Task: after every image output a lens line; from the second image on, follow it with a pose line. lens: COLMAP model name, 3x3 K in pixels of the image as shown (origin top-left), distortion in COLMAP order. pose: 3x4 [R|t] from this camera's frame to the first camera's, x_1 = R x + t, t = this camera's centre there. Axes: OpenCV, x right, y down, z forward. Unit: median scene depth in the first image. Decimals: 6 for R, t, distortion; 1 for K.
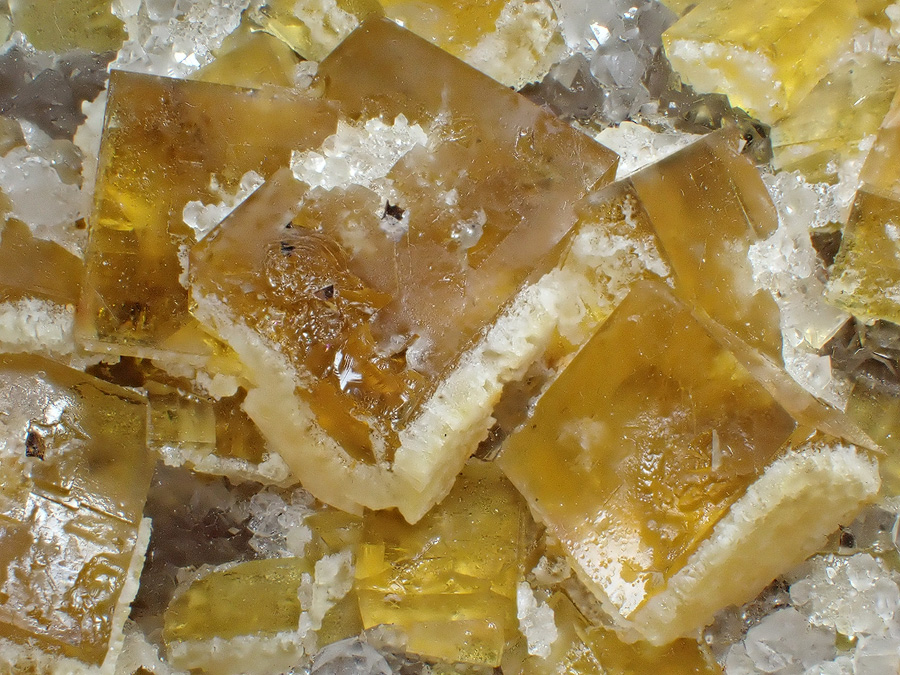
lens RADIAL K [[2013.7, 0, 449.6], [0, 2013.7, 338.9], [0, 0, 1]] dist [0.008585, 0.000000]
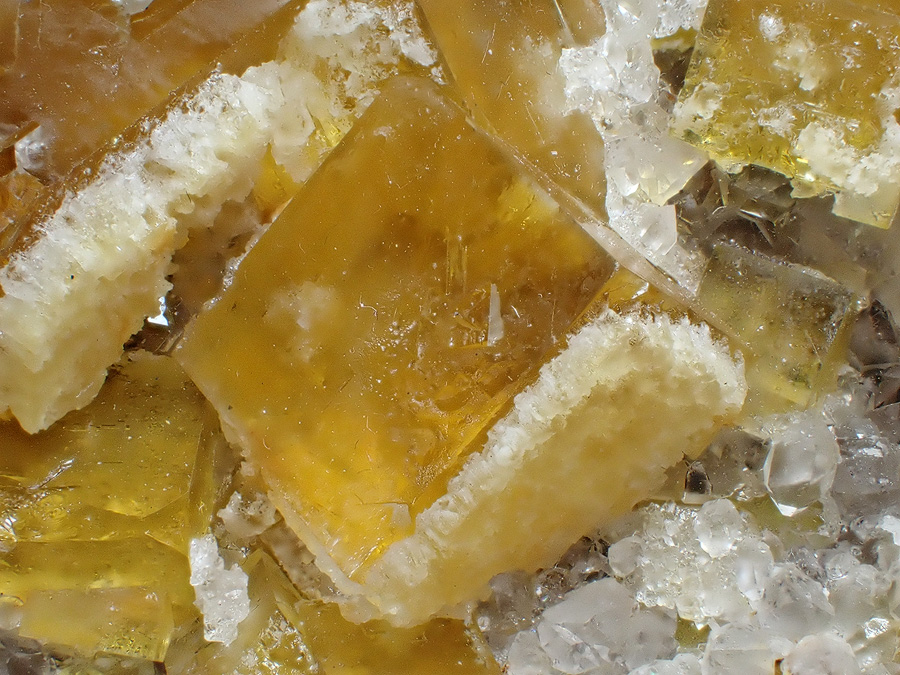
lens RADIAL K [[2013.7, 0, 446.1], [0, 2013.7, 337.8], [0, 0, 1]] dist [0.008585, 0.000000]
pose [[0.998082, 0.030742, 0.053737, 0.077943], [-0.026020, 0.995915, -0.086461, 0.112566], [-0.056175, 0.084897, 0.994805, 0.340449]]
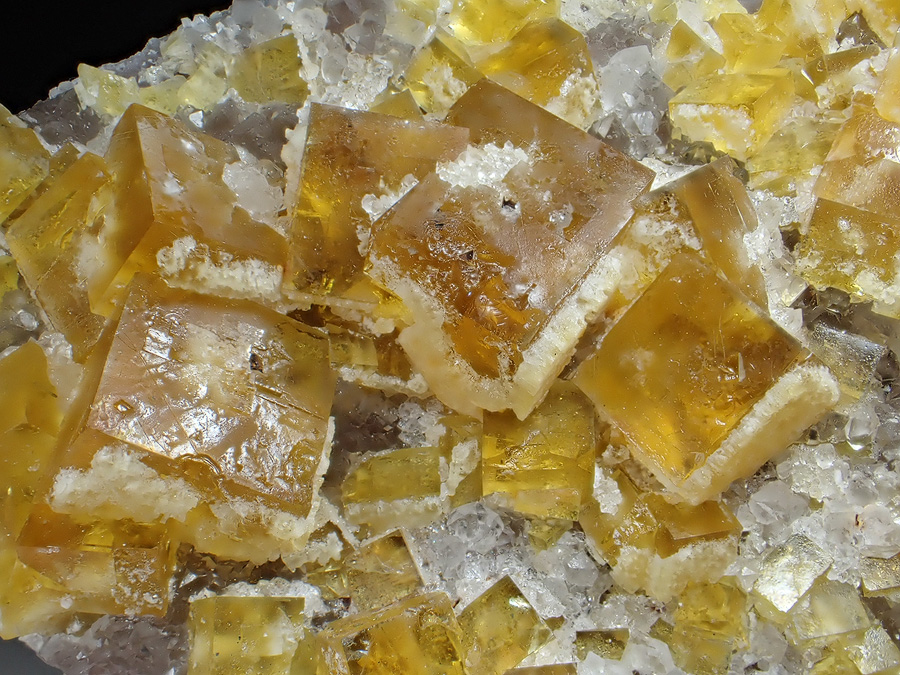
lens RADIAL K [[1131.8, 0, 451.8], [0, 1131.8, 337.7], [0, 0, 1]] dist [-0.021355, 0.000000]
pose [[0.997130, 0.012570, 0.074656, -0.127102], [-0.009531, 0.999117, -0.040919, 0.065716], [-0.075105, 0.040090, 0.996369, 0.199034]]
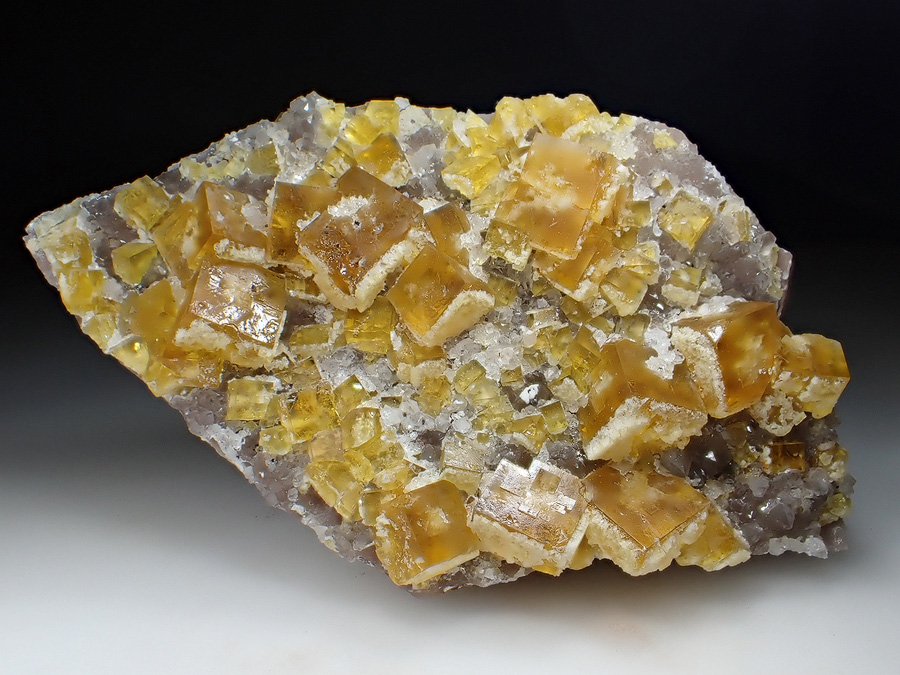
lens RADIAL K [[1131.8, 0, 447.7], [0, 1131.8, 332.3], [0, 0, 1]] dist [-0.021355, 0.000000]
pose [[0.999884, 0.014045, 0.005826, 0.119982], [-0.014178, 0.999625, 0.023448, 0.077100], [-0.005494, -0.023528, 0.999708, -0.961619]]
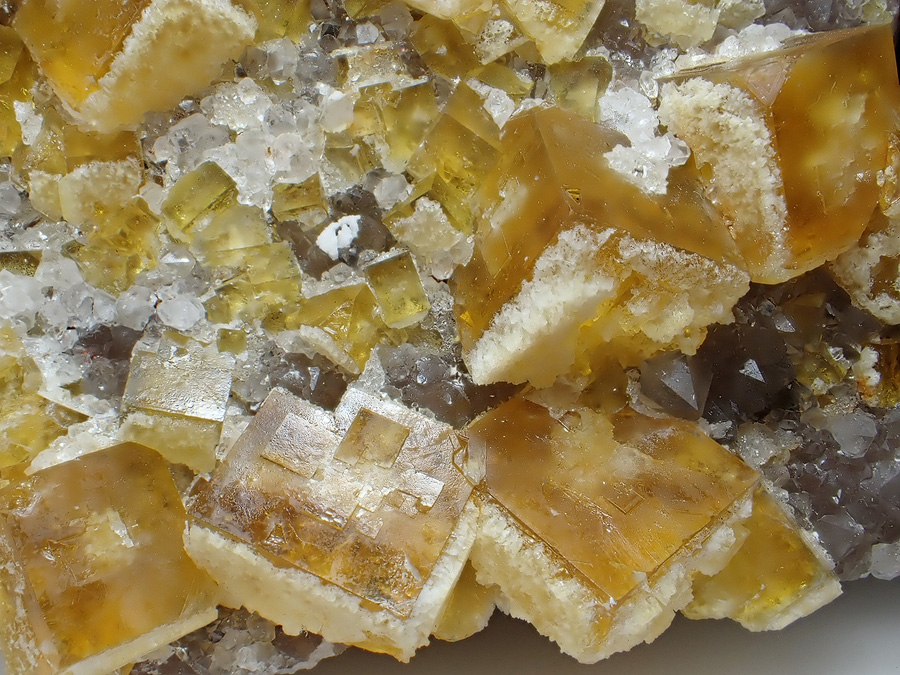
lens RADIAL K [[1131.8, 0, 449.2], [0, 1131.8, 334.1], [0, 0, 1]] dist [-0.021355, 0.000000]
pose [[0.998219, -0.009800, 0.058839, 0.303876], [0.005233, 0.996996, 0.077274, 0.232911], [-0.059419, -0.076828, 0.995272, 0.124150]]
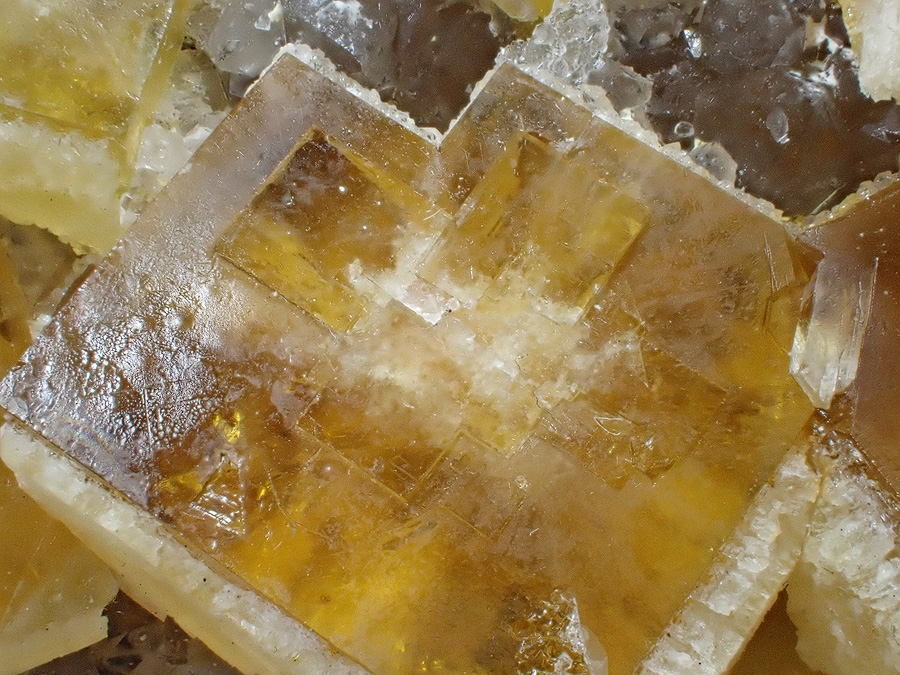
lens RADIAL K [[2013.7, 0, 449.5], [0, 2013.7, 344.4], [0, 0, 1]] dist [0.008585, 0.000000]
pose [[0.980890, 0.104921, -0.163851, 0.357137], [-0.040470, 0.933744, 0.355646, 0.221669], [0.190310, -0.342218, 0.920146, 0.448485]]
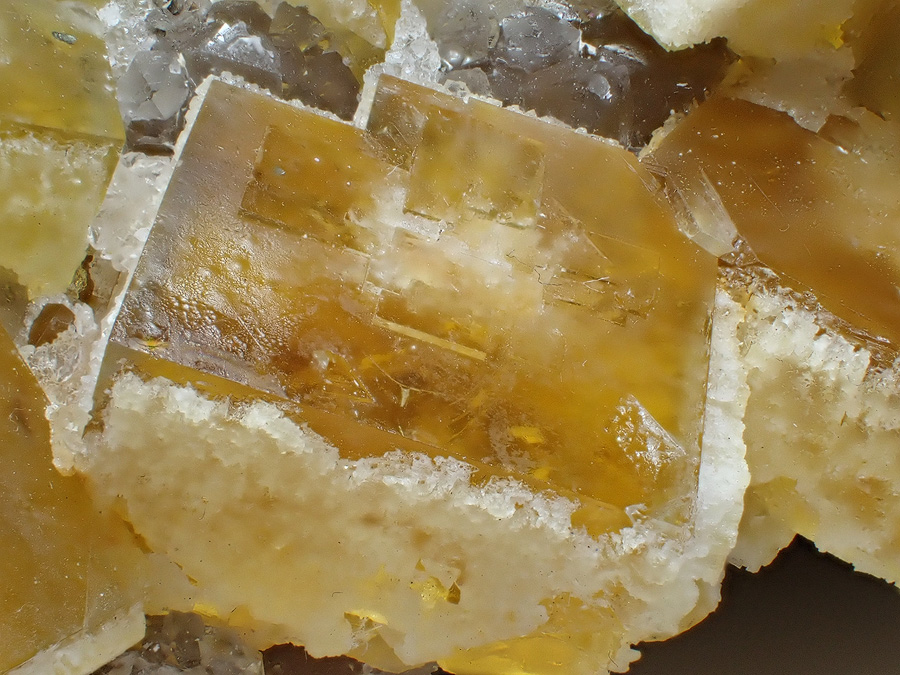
lens RADIAL K [[2013.7, 0, 441.7], [0, 2013.7, 335.2], [0, 0, 1]] dist [0.008585, 0.000000]
pose [[0.934914, -0.079135, 0.345939, 0.078857], [0.061344, 0.996183, 0.062097, 0.376467], [-0.349533, -0.036835, 0.936200, 0.349687]]
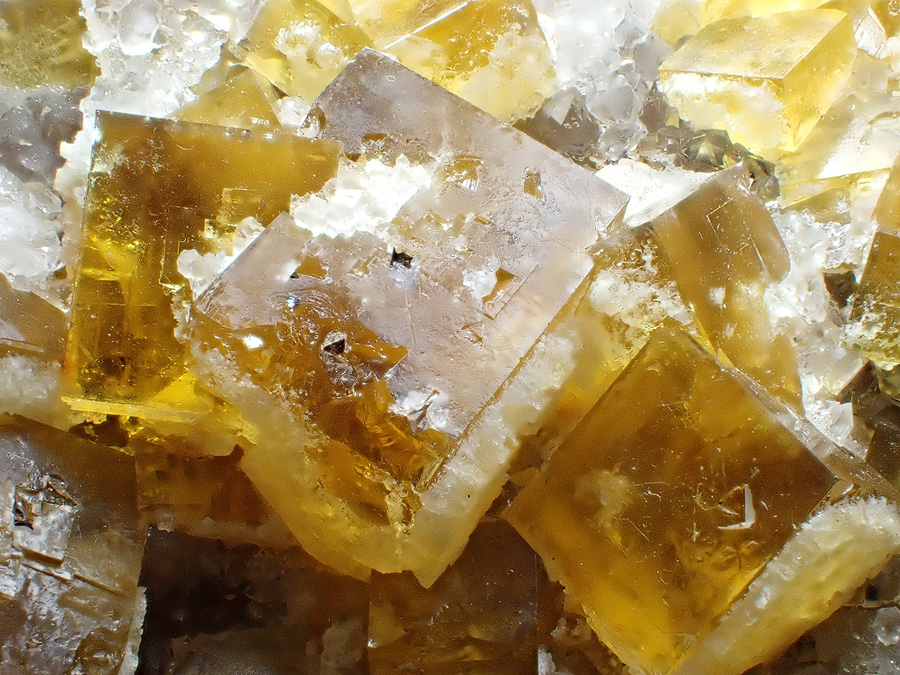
lens RADIAL K [[2013.7, 0, 448.3], [0, 2013.7, 333.3], [0, 0, 1]] dist [0.008585, 0.000000]
pose [[0.996349, -0.013622, 0.084277, -0.085828], [0.013880, 0.999901, -0.002486, -0.025273], [-0.084235, 0.003647, 0.996439, 0.051144]]
